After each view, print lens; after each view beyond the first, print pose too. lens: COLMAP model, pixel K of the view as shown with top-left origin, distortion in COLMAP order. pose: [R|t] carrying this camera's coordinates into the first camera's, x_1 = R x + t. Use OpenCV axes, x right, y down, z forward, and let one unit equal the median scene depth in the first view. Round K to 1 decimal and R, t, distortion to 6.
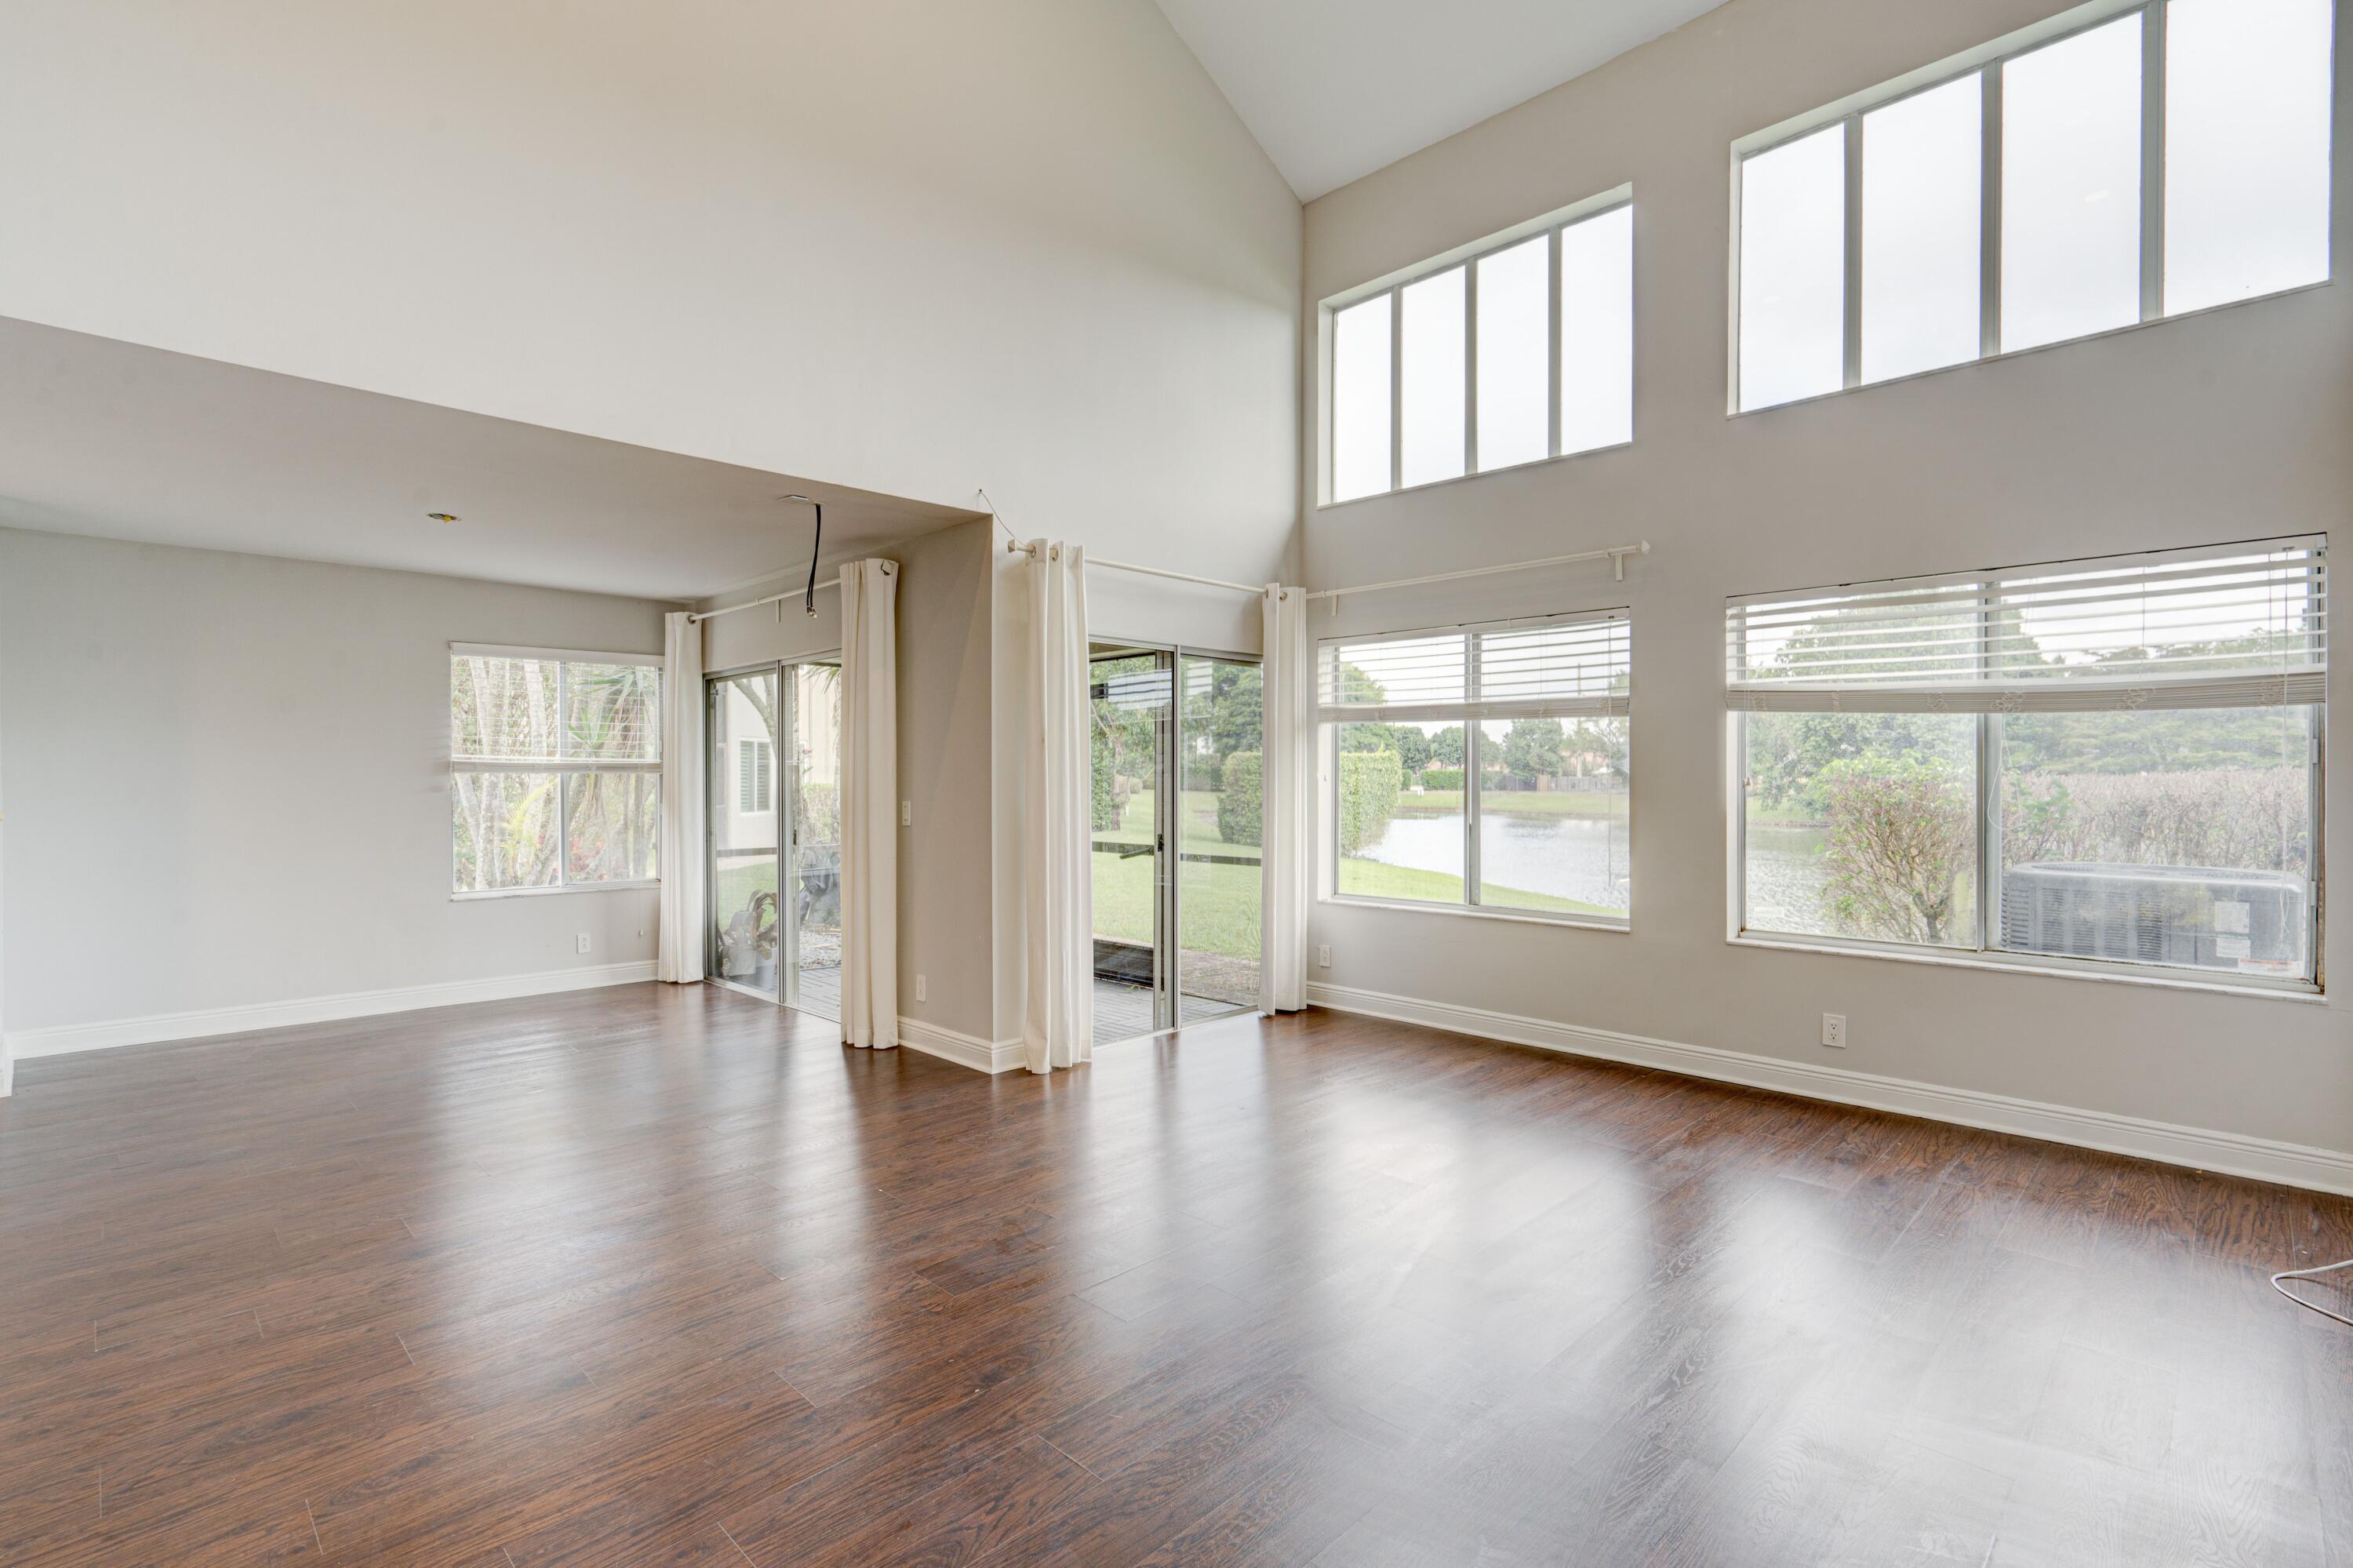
lens RADIAL K [[1091.1, 0, 1191.7], [0, 1091.1, 779.8], [0, 0, 1]] dist [-0.000884, 0.000384]
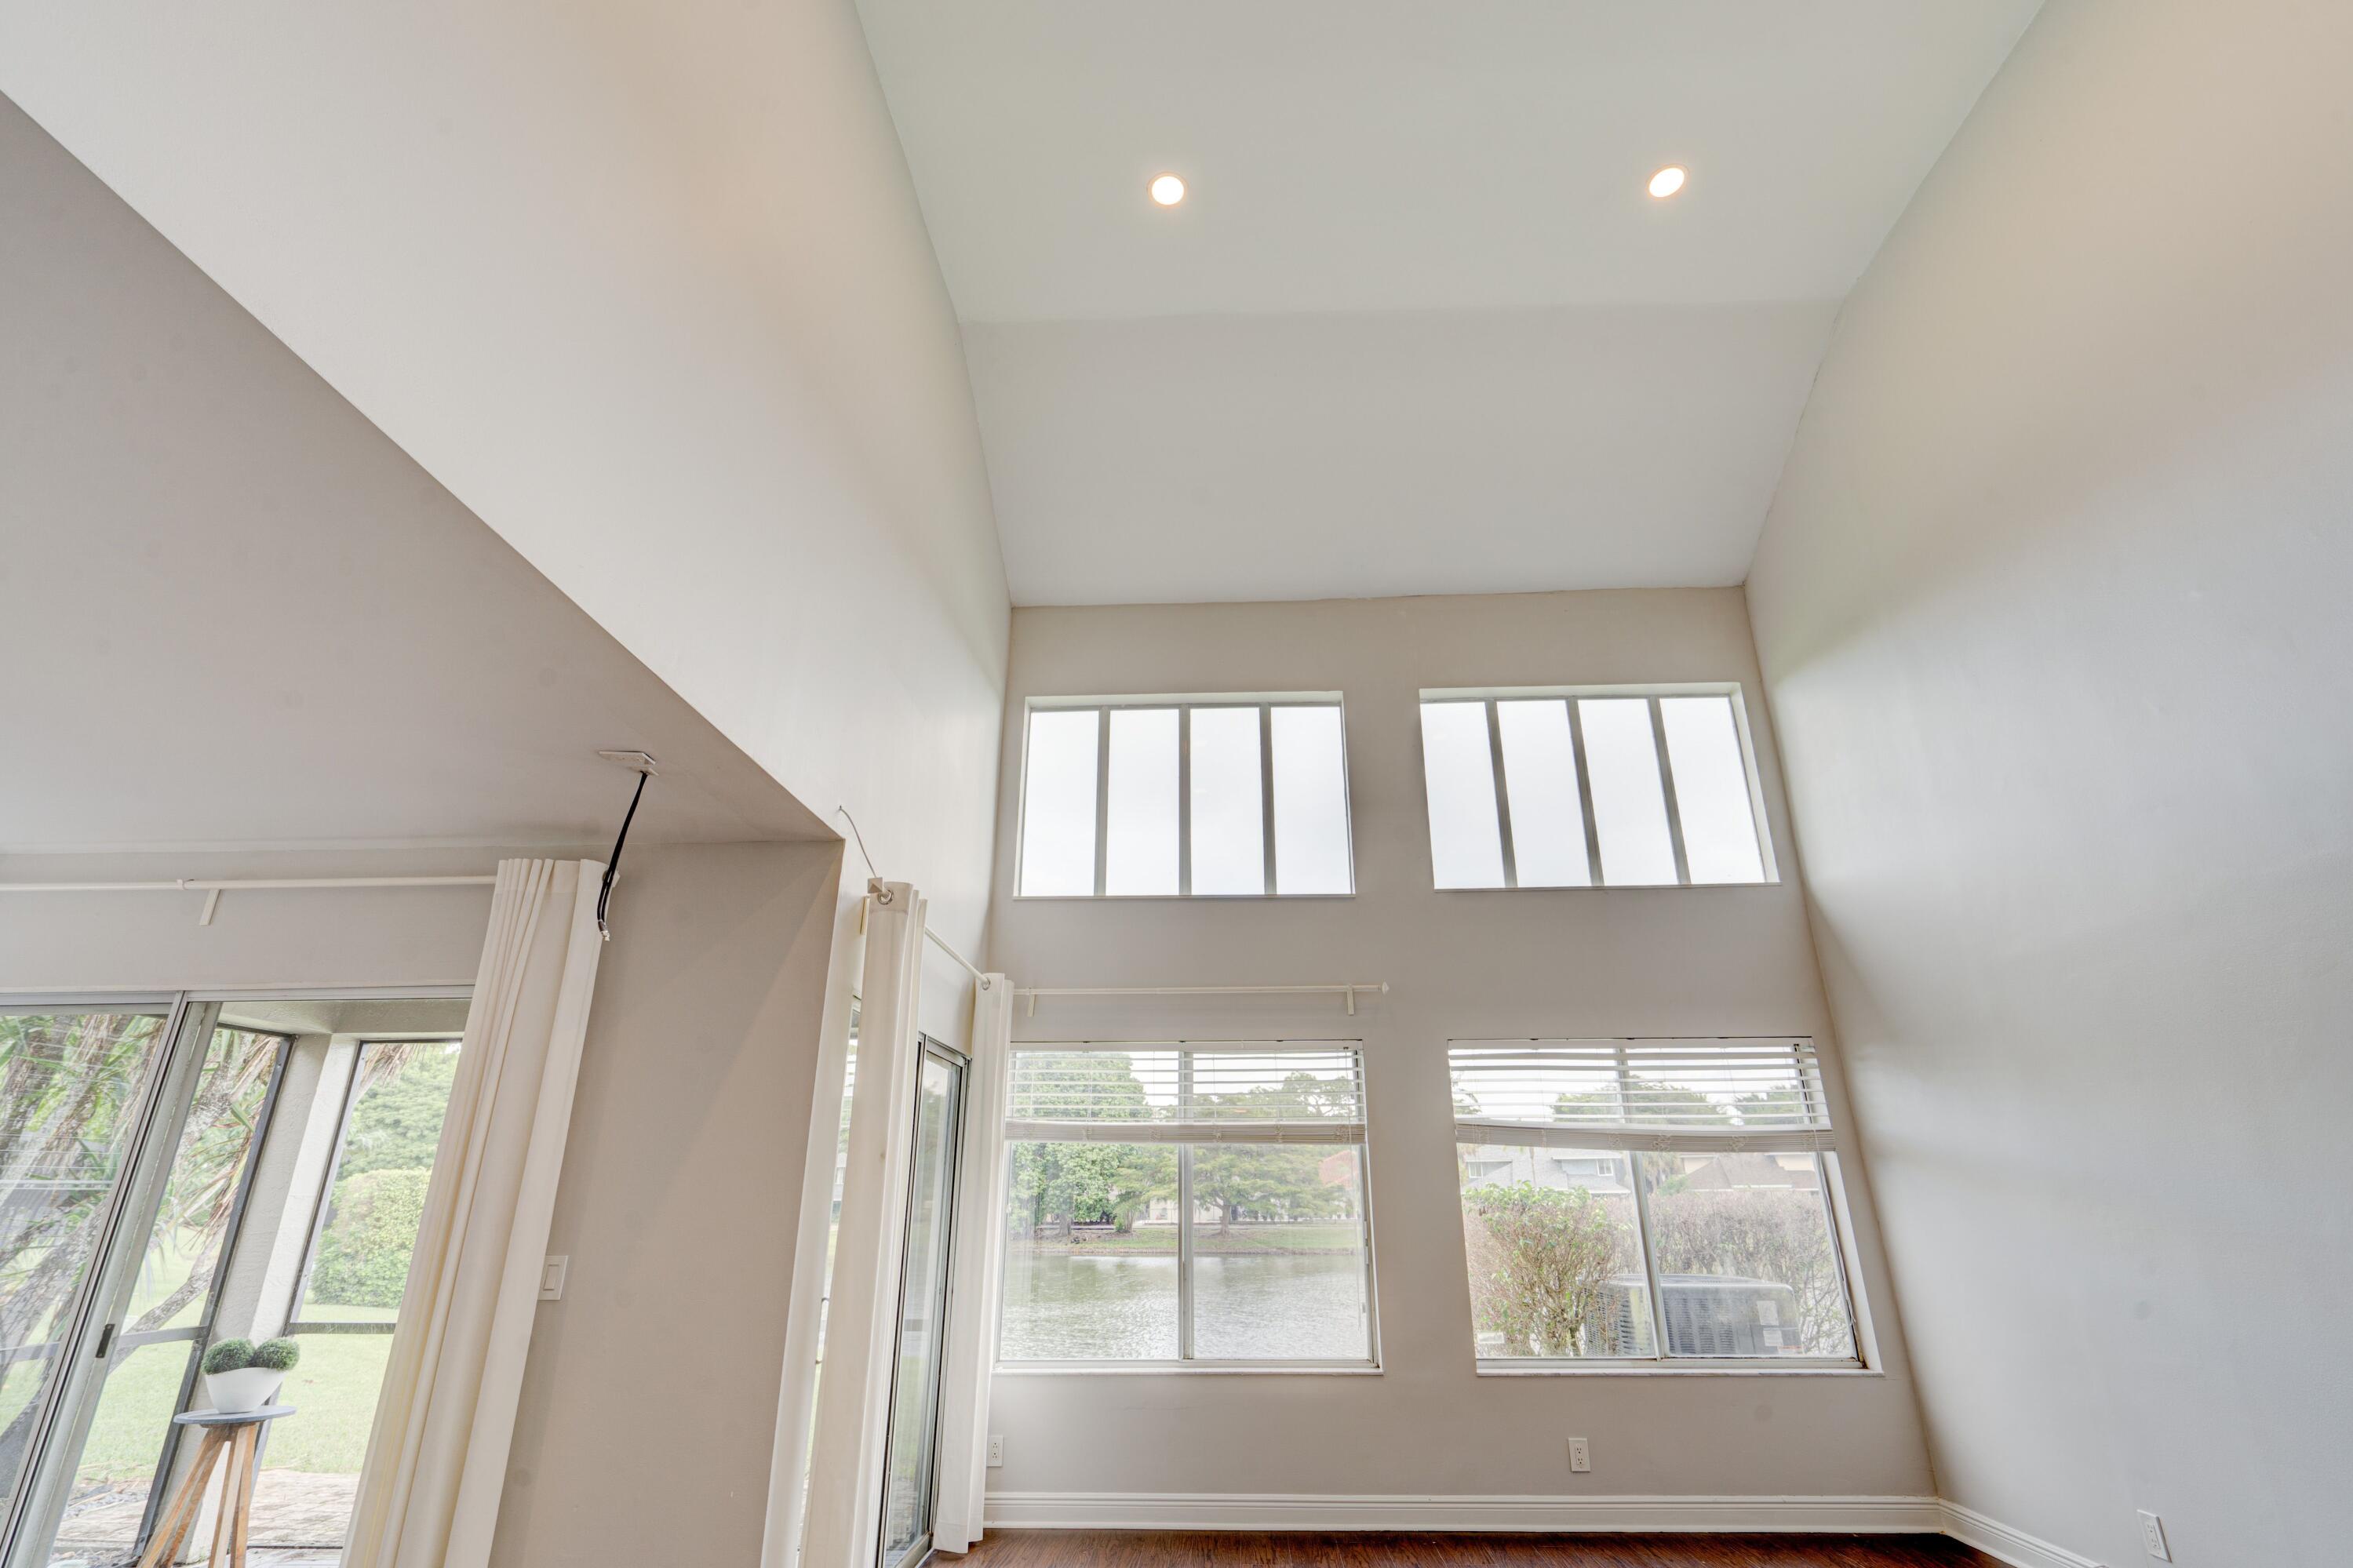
lens RADIAL K [[1067.2, 0, 1192.7], [0, 1067.2, 799.0], [0, 0, 1]] dist [-0.005600, 0.000601]
pose [[0.739835, 0.233387, 0.631011, -0.453336], [0.006796, 0.935264, -0.353887, -0.007159], [-0.672754, 0.266106, 0.690354, 0.309494]]
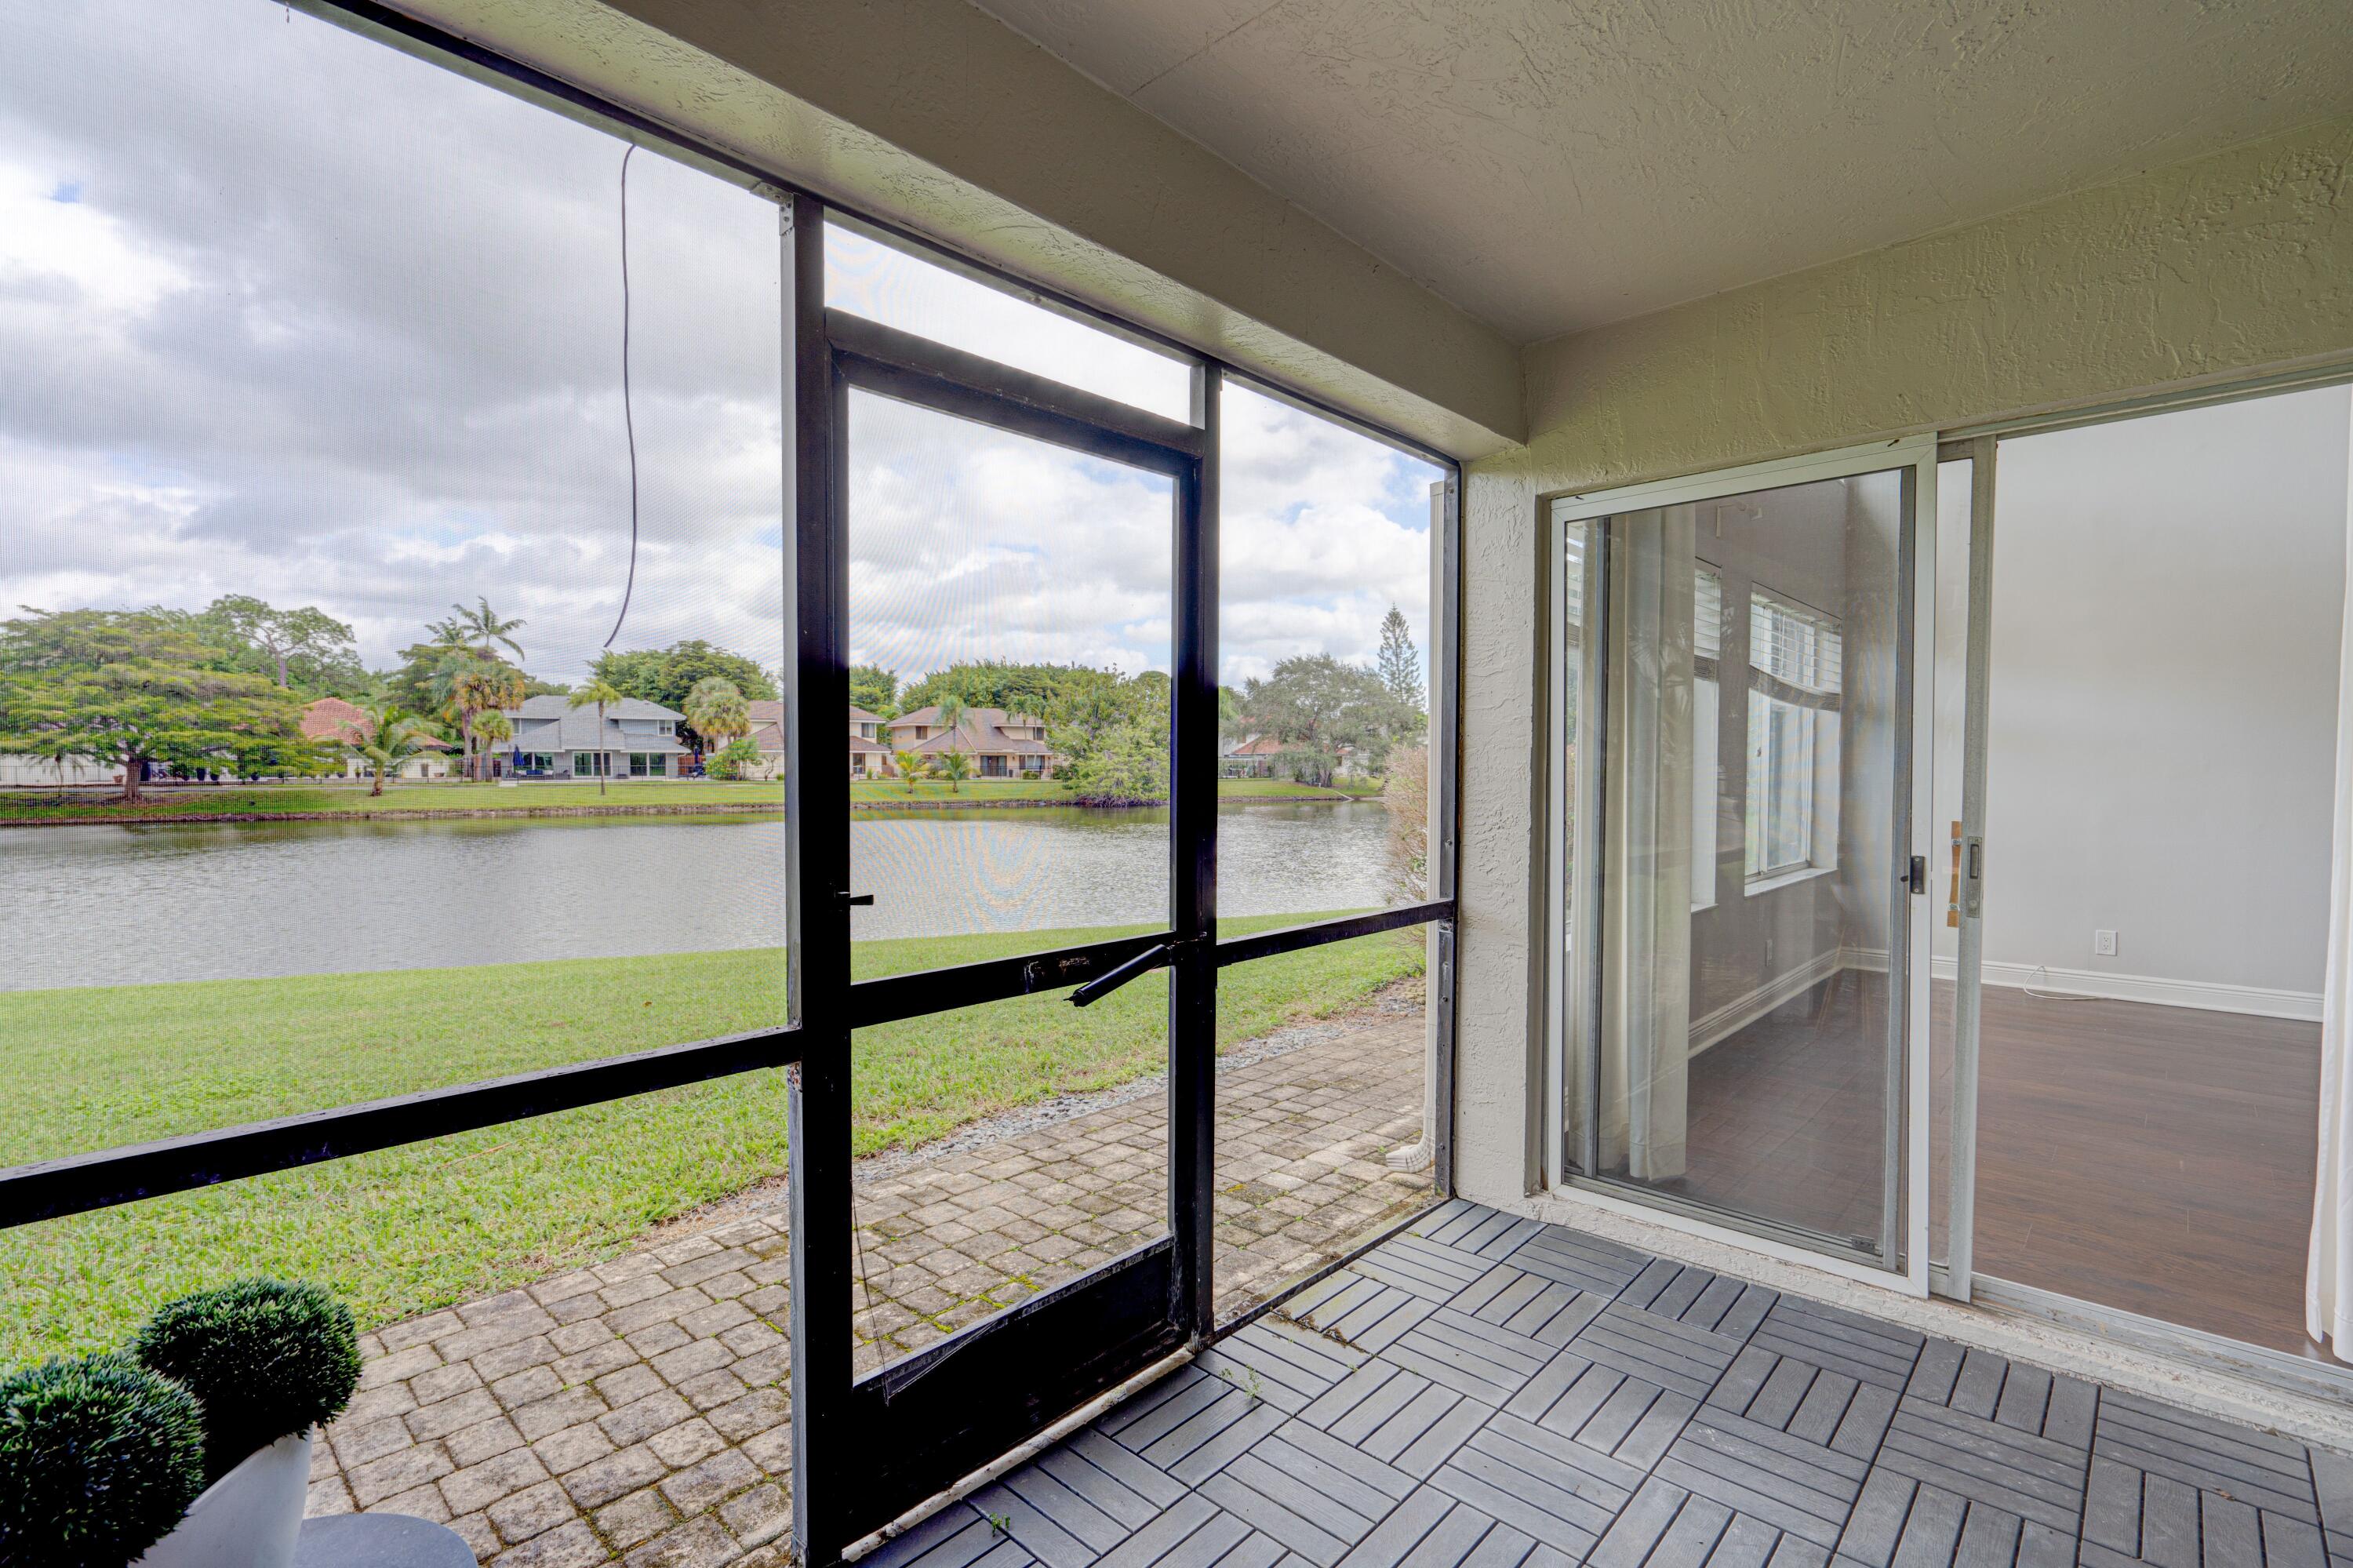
lens RADIAL K [[1069.4, 0, 1188.2], [0, 1069.4, 804.1], [0, 0, 1]] dist [0.000175, -0.000588]
pose [[-0.025628, -0.042078, 0.998786, -0.526689], [0.000252, 0.999113, 0.042098, 0.008483], [-0.999672, 0.001331, -0.025595, 1.483635]]
